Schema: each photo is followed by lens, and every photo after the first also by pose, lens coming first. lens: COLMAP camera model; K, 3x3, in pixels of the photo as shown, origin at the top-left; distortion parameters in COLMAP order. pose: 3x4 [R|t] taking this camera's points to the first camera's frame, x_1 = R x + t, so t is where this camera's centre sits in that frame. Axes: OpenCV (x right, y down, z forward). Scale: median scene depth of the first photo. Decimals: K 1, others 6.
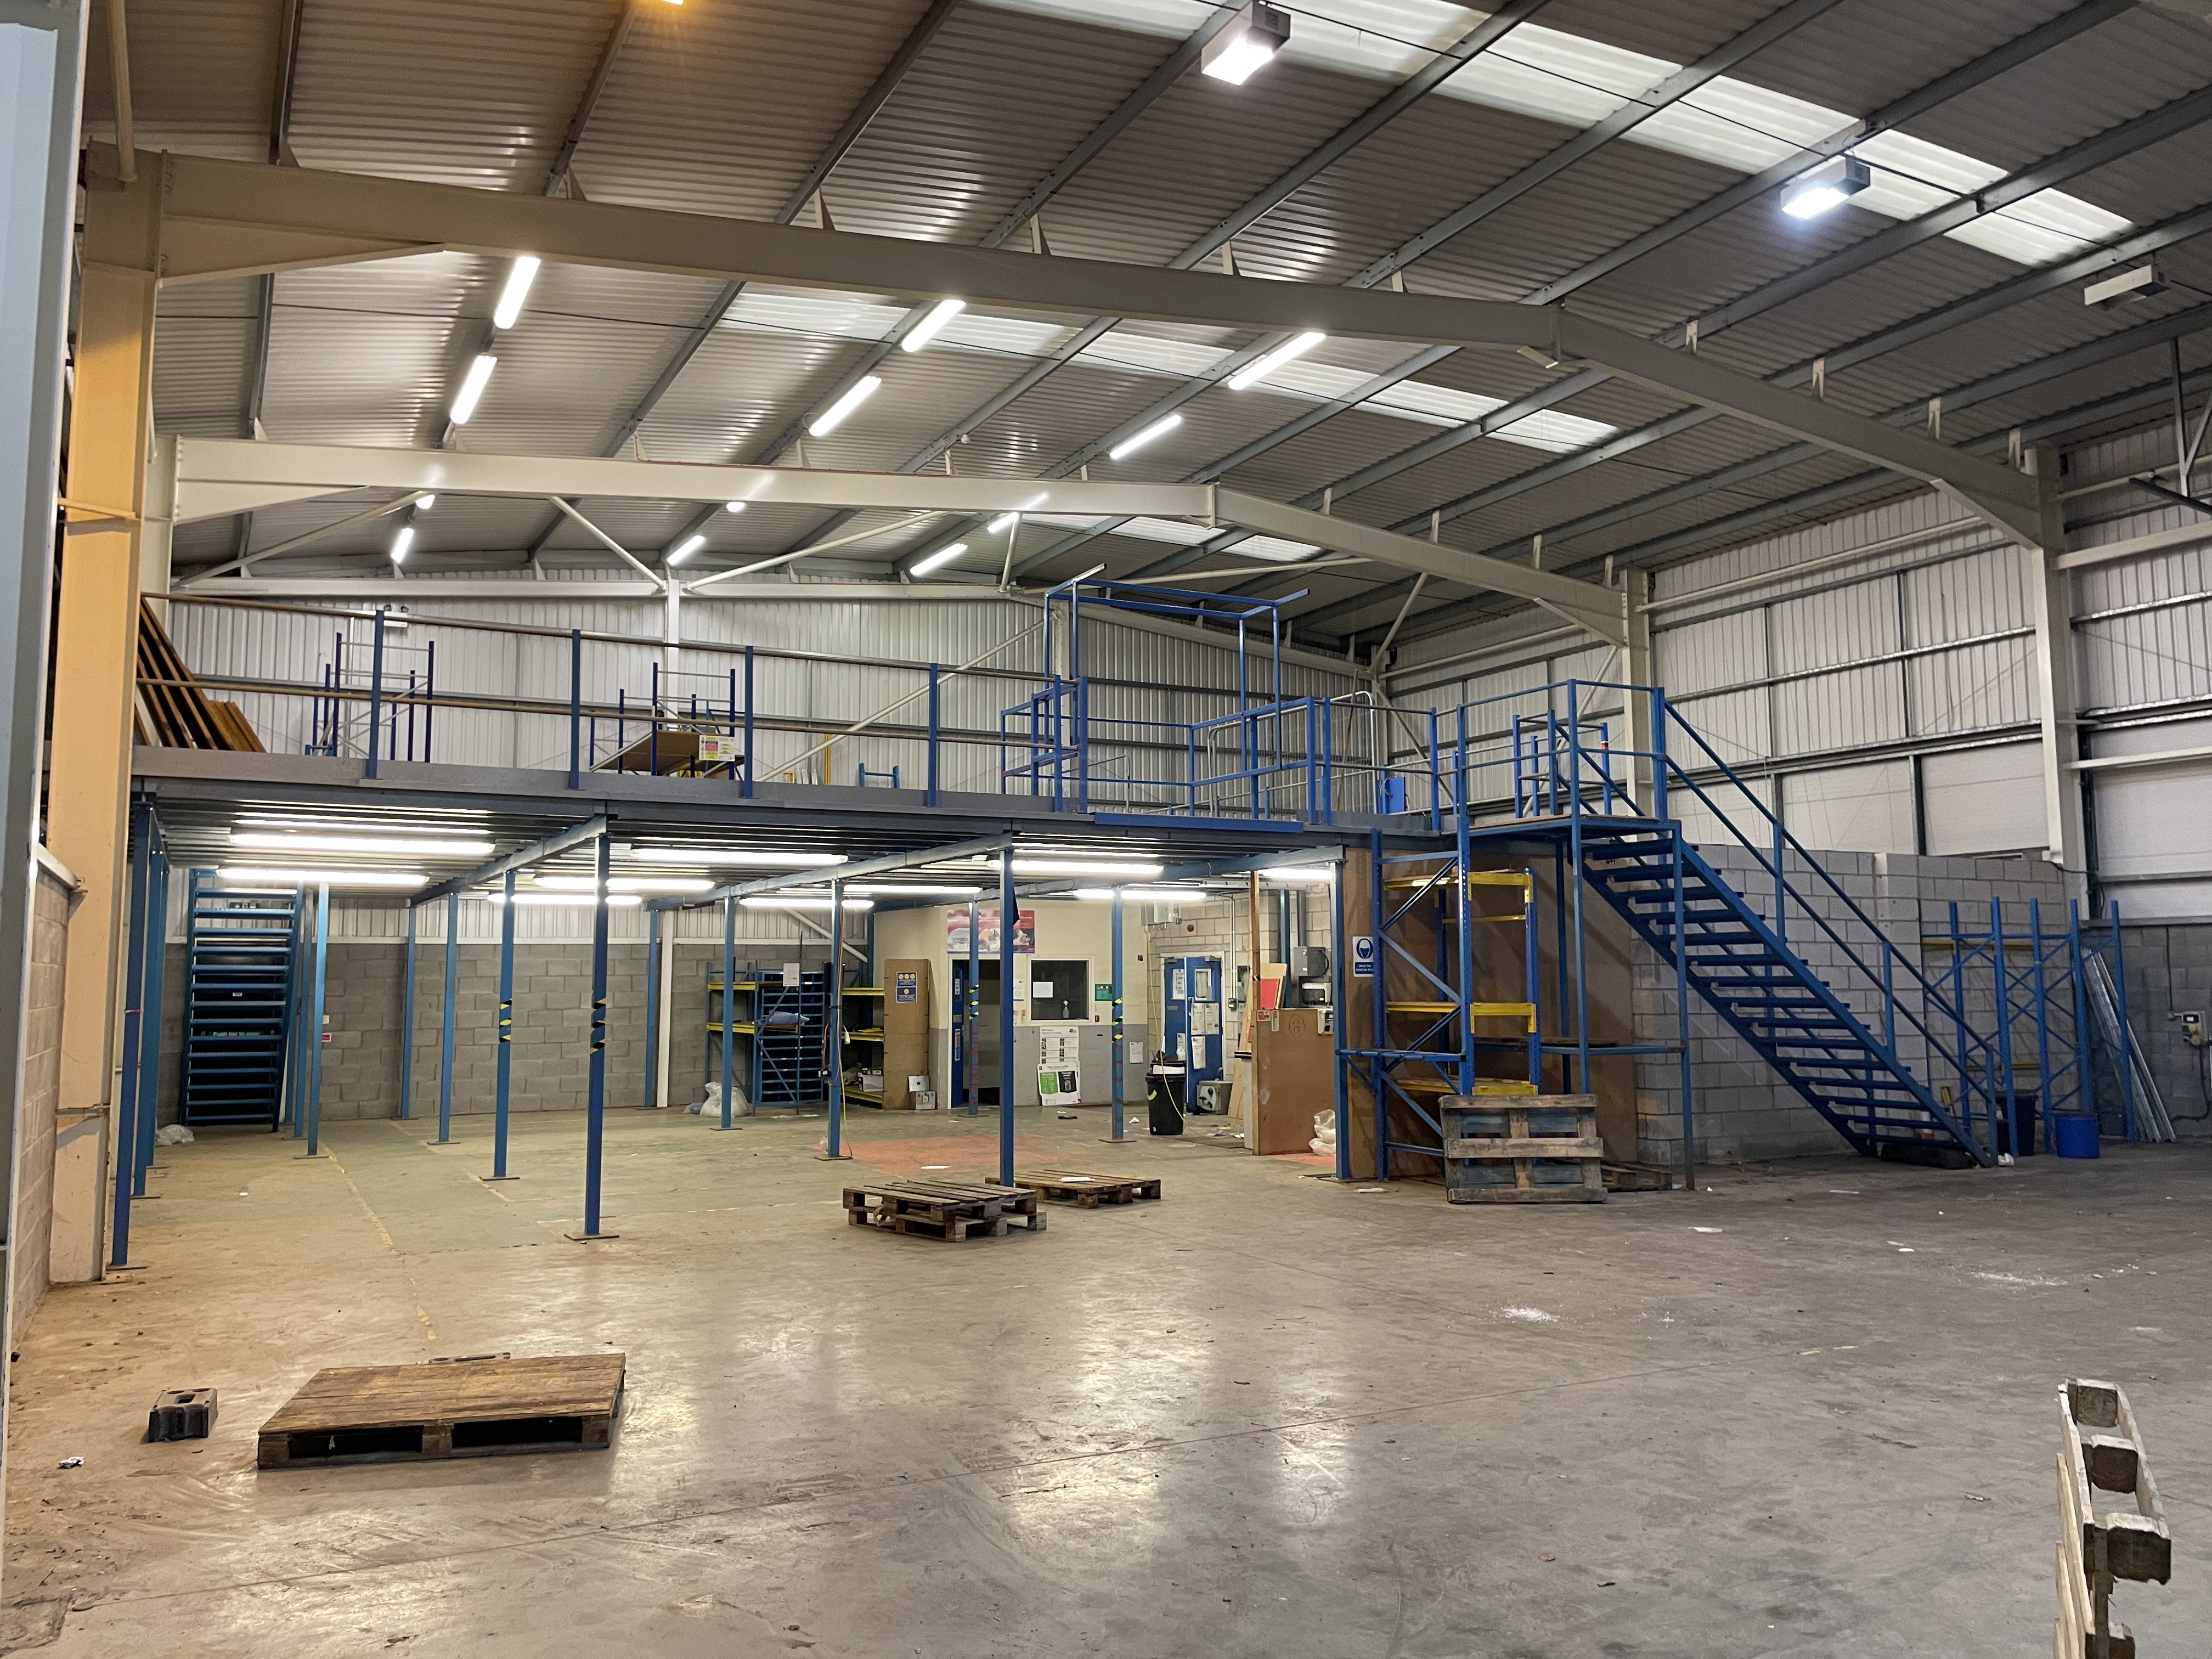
lens RADIAL K [[1663.0, 0, 1098.1], [0, 1663.0, 812.8], [0, 0, 1]] dist [0.100435, -0.118165]
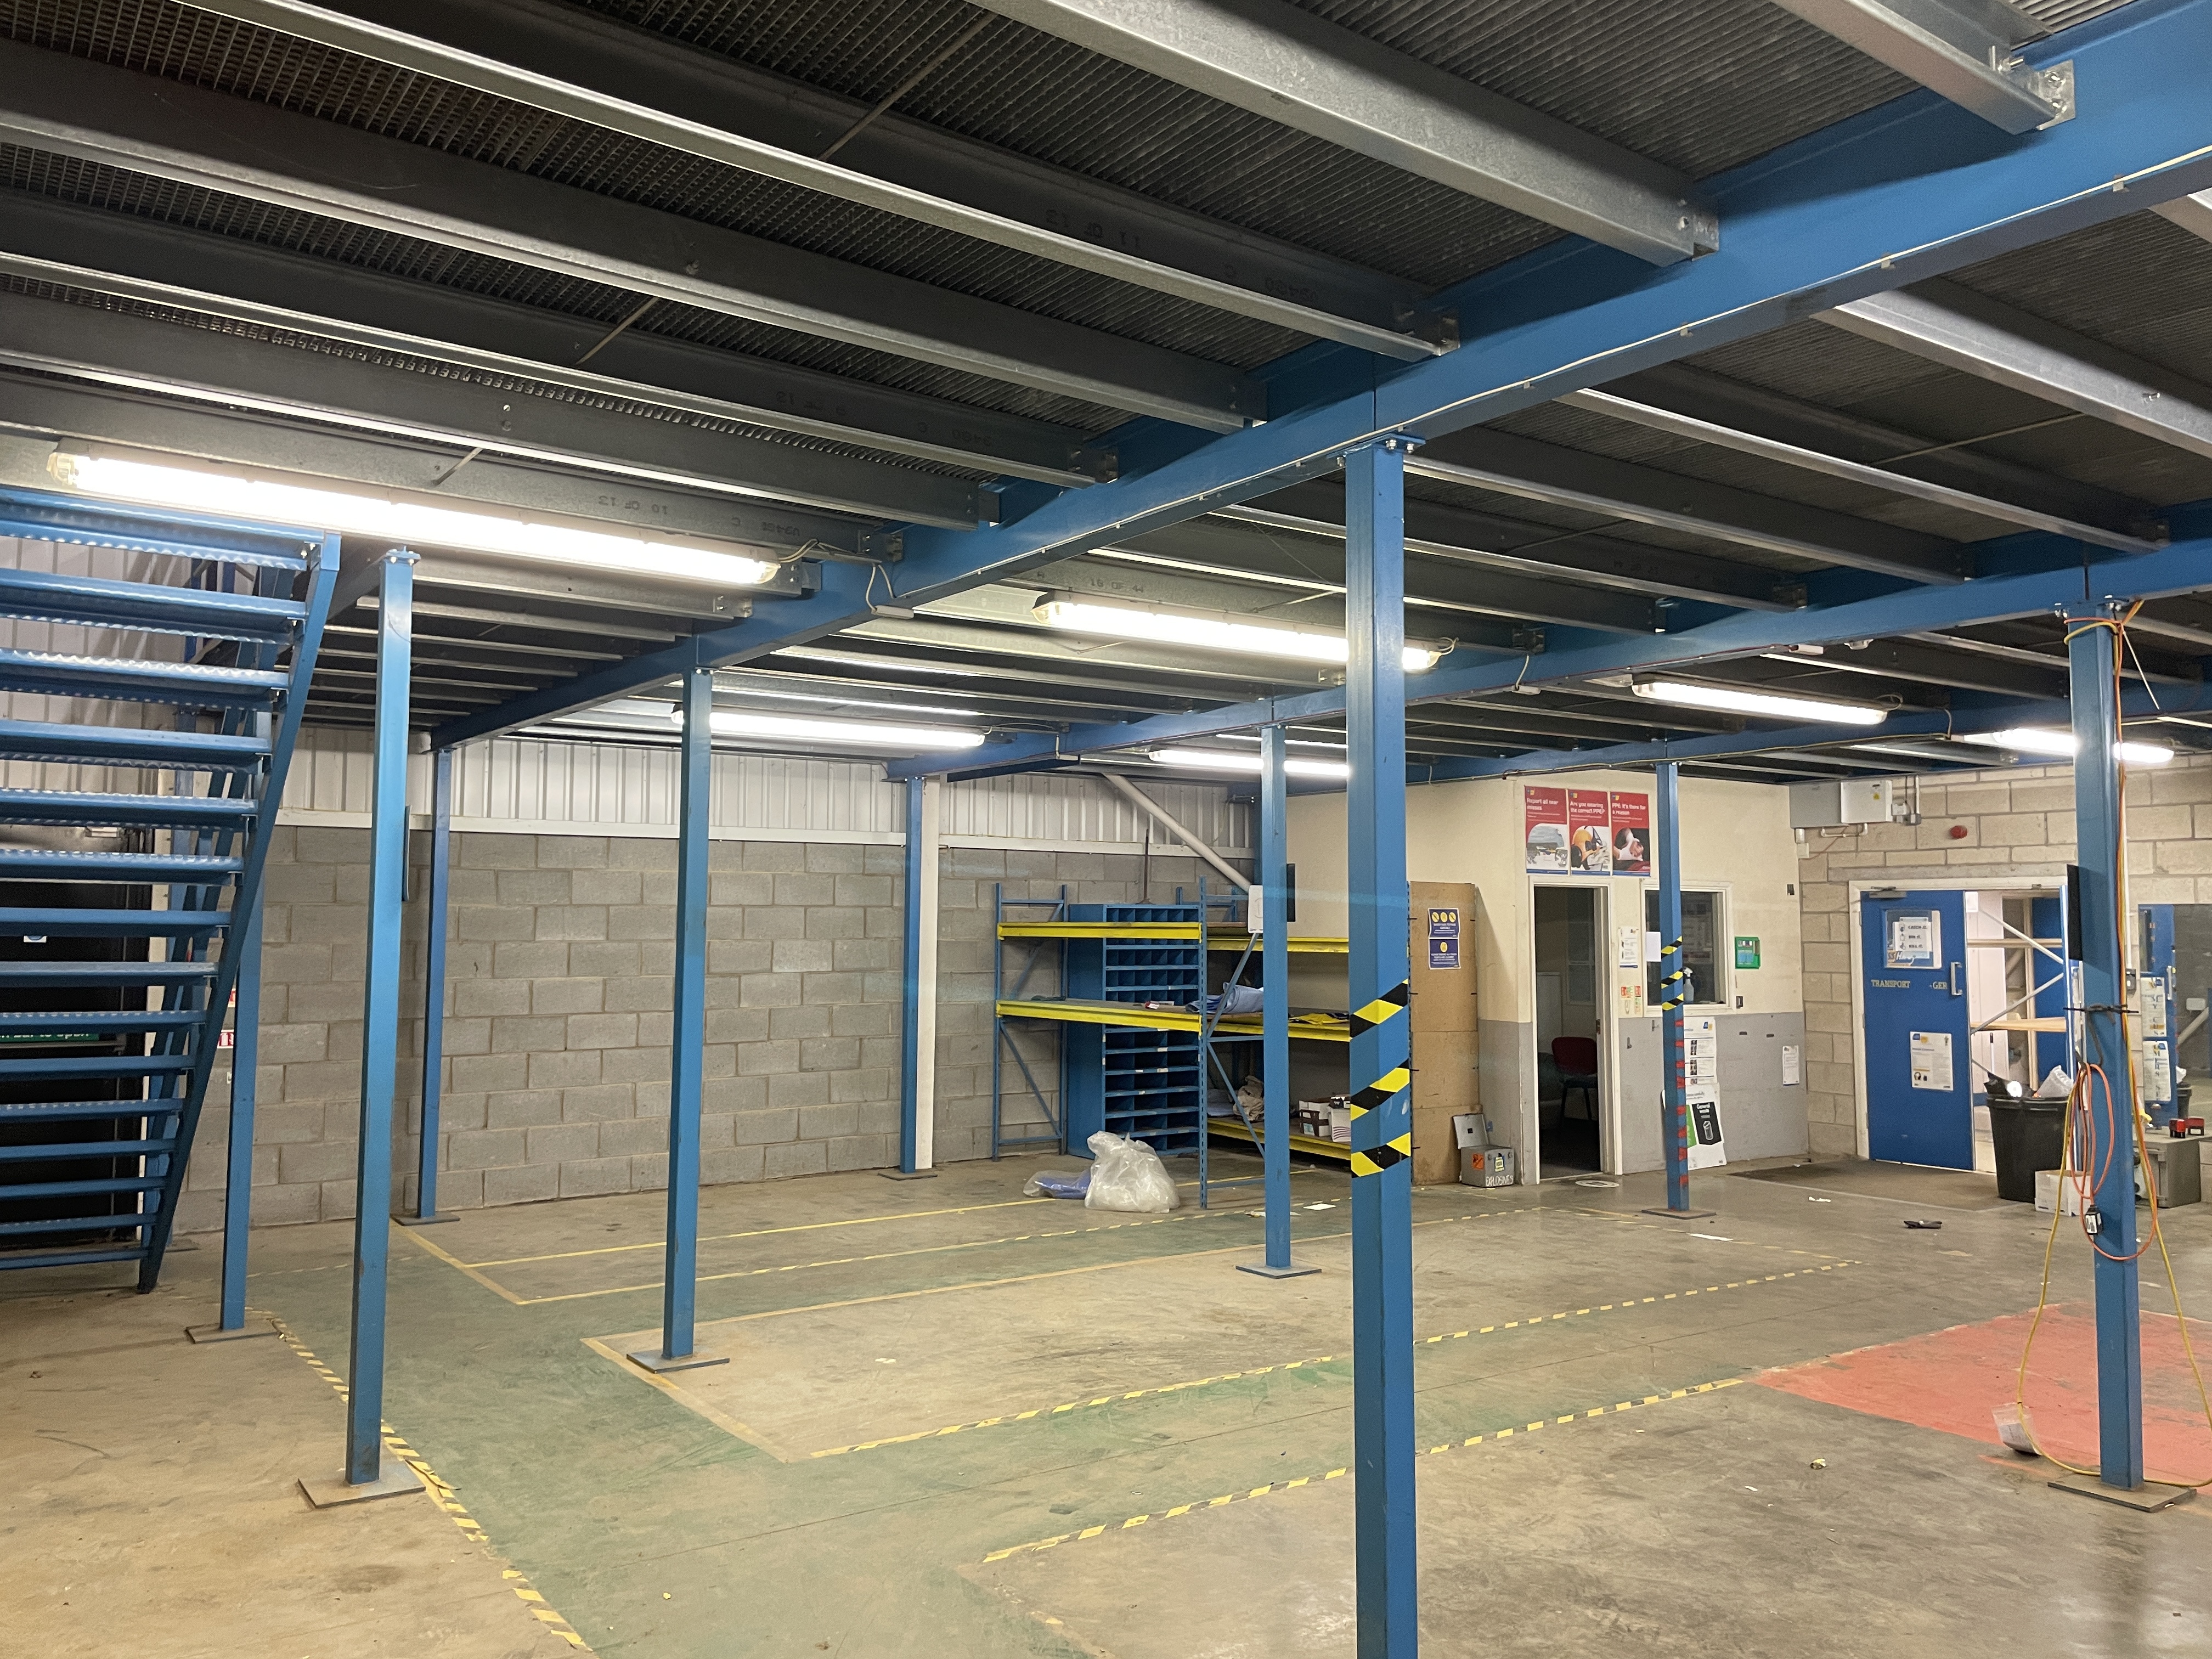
lens RADIAL K [[1663.0, 0, 1101.5], [0, 1663.0, 822.6], [0, 0, 1]] dist [0.100435, -0.118165]
pose [[0.991683, 0.018304, 0.127395, -0.272953], [-0.023842, 0.998830, 0.042082, 0.049290], [-0.126476, -0.044770, 0.990959, 0.500808]]
